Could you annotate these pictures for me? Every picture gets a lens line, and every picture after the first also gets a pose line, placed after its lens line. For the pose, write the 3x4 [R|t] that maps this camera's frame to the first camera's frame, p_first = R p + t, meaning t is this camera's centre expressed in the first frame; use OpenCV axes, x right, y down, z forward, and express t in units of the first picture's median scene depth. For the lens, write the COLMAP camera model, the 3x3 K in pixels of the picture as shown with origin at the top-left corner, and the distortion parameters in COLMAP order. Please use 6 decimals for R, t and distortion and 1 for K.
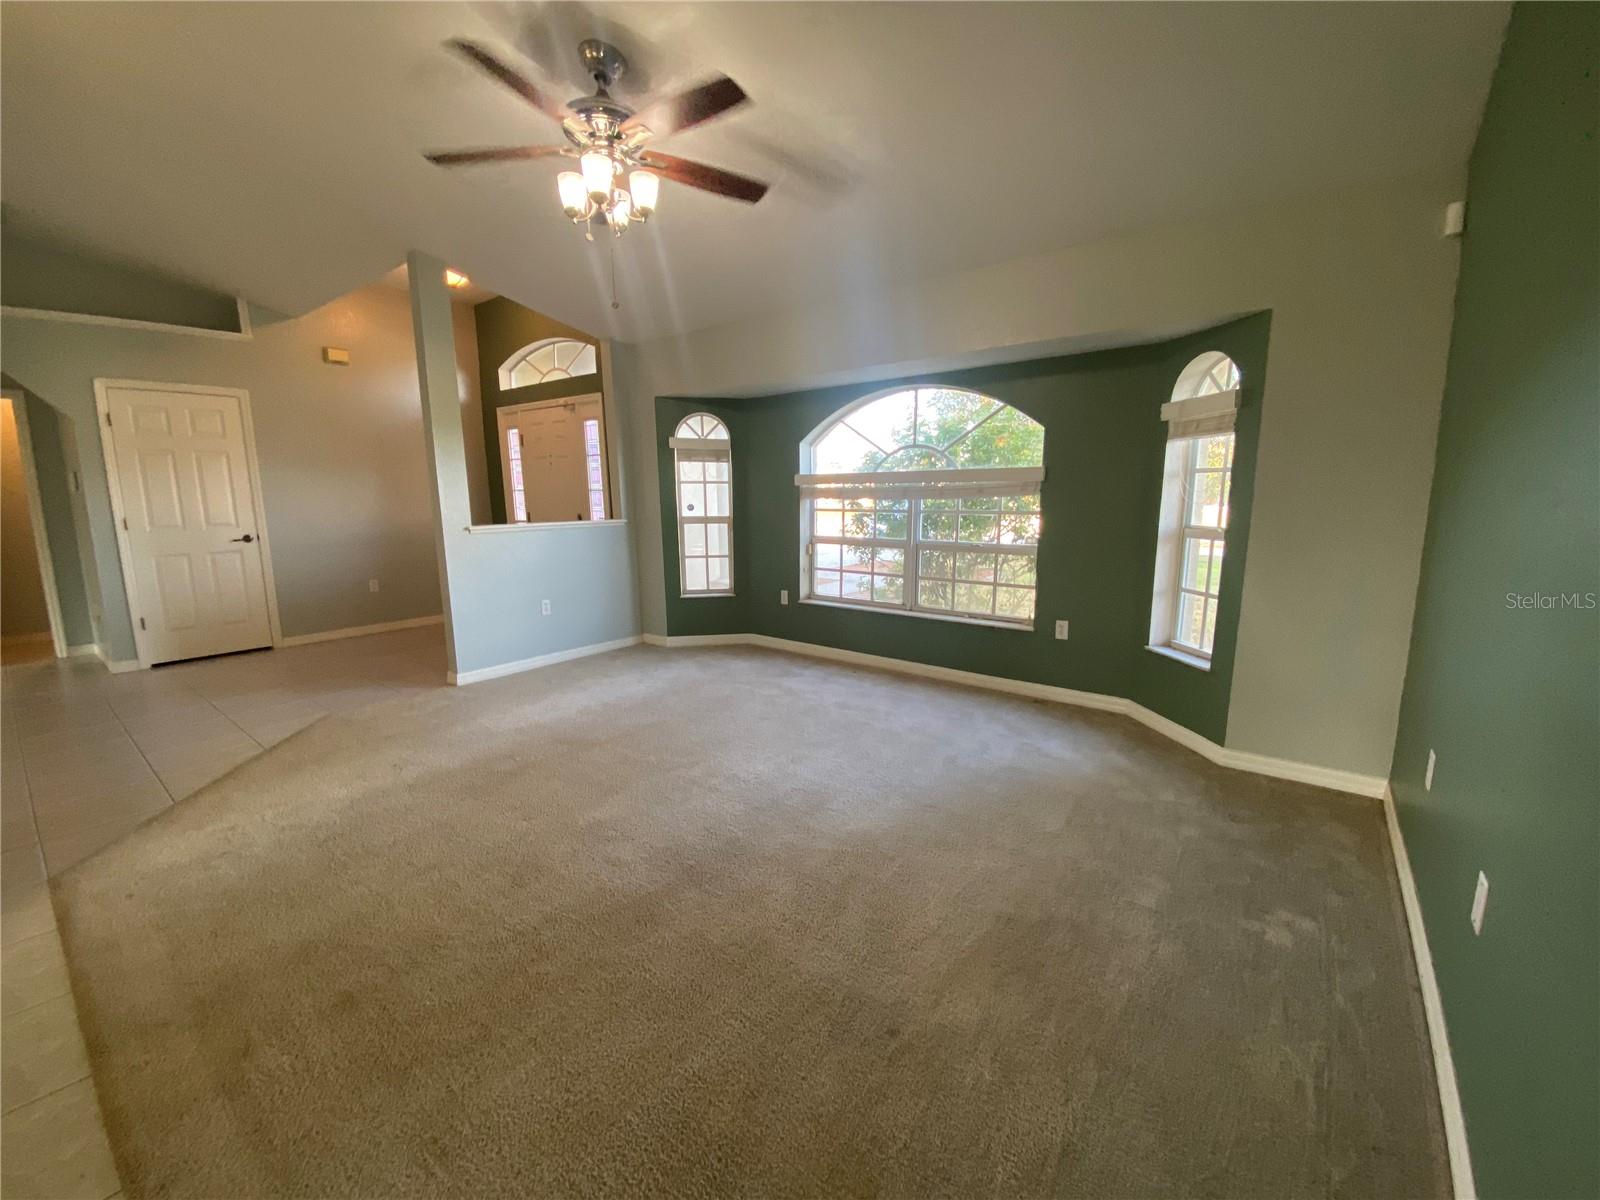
lens RADIAL K [[648.8, 0, 800.0], [0, 648.8, 600.0], [0, 0, 1]] dist [0.038945, -0.030977]
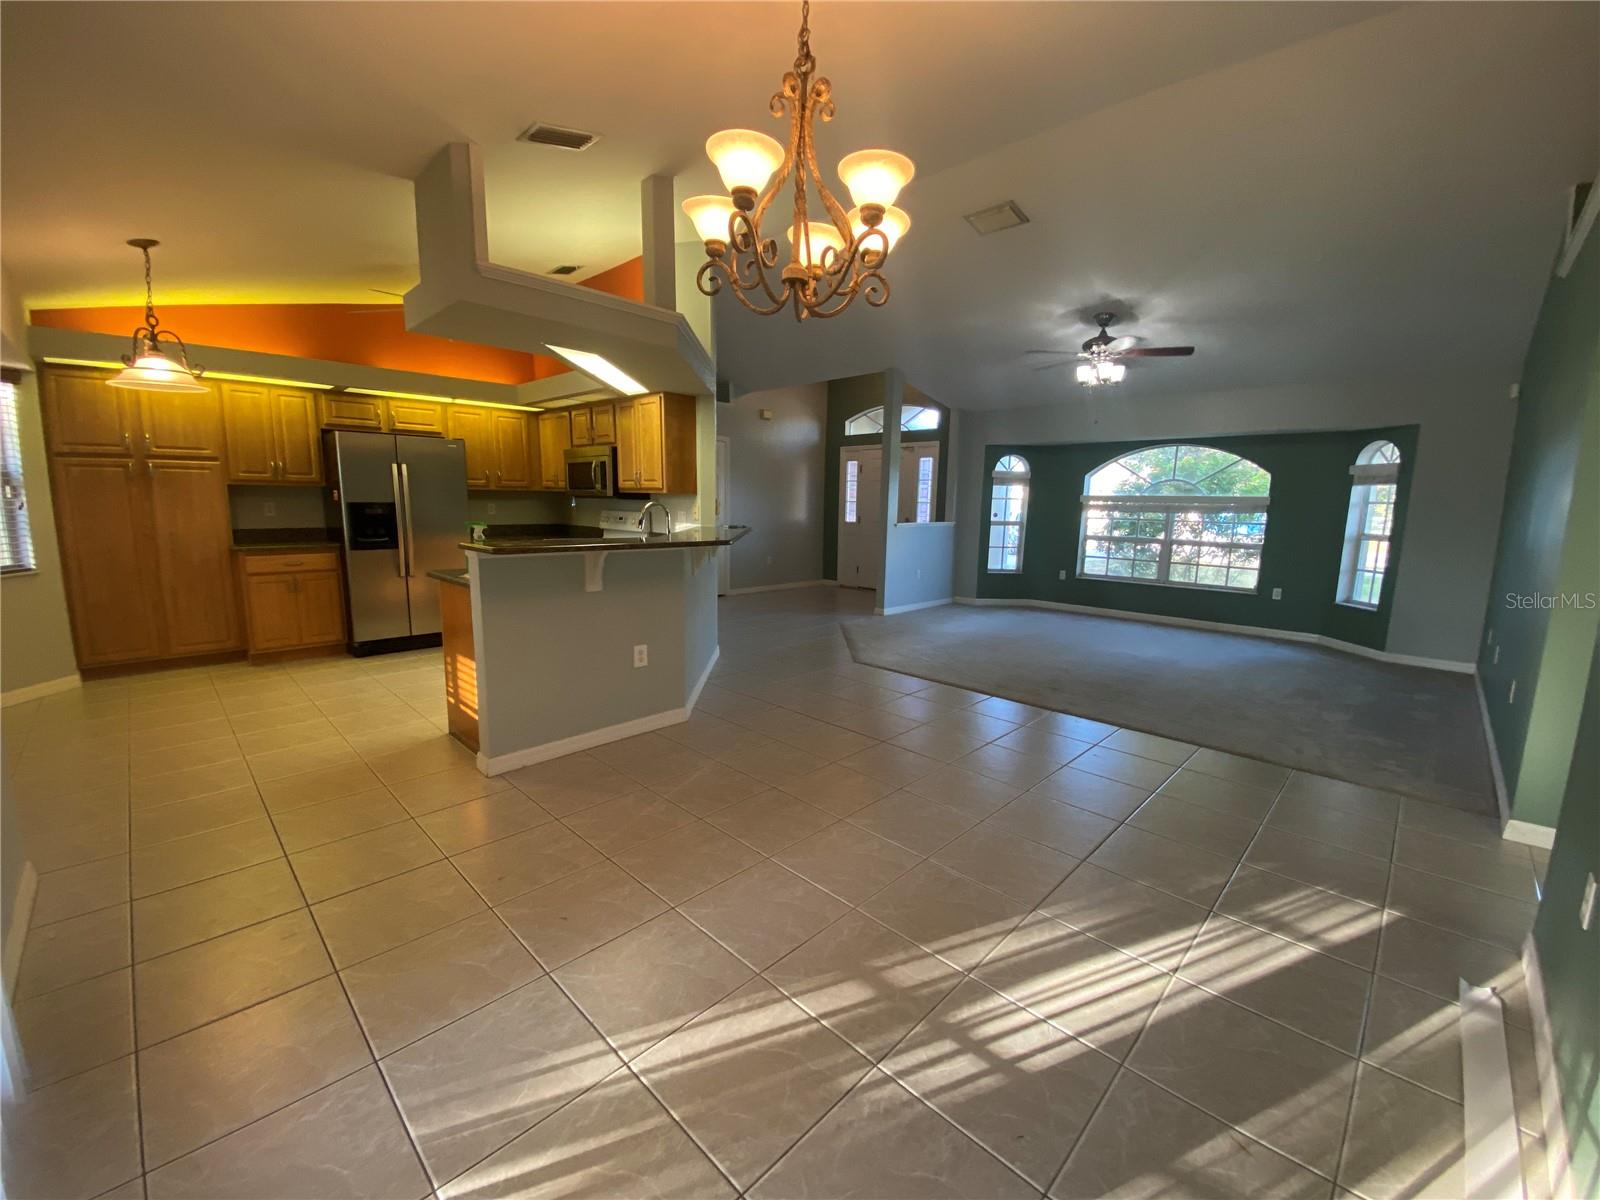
lens RADIAL K [[648.8, 0, 800.0], [0, 648.8, 600.0], [0, 0, 1]] dist [0.038945, -0.030977]
pose [[0.993562, 0.042389, -0.105058, -0.492155], [-0.043912, 0.998961, -0.012224, 0.105148], [0.104431, 0.016758, 0.994391, -0.622906]]
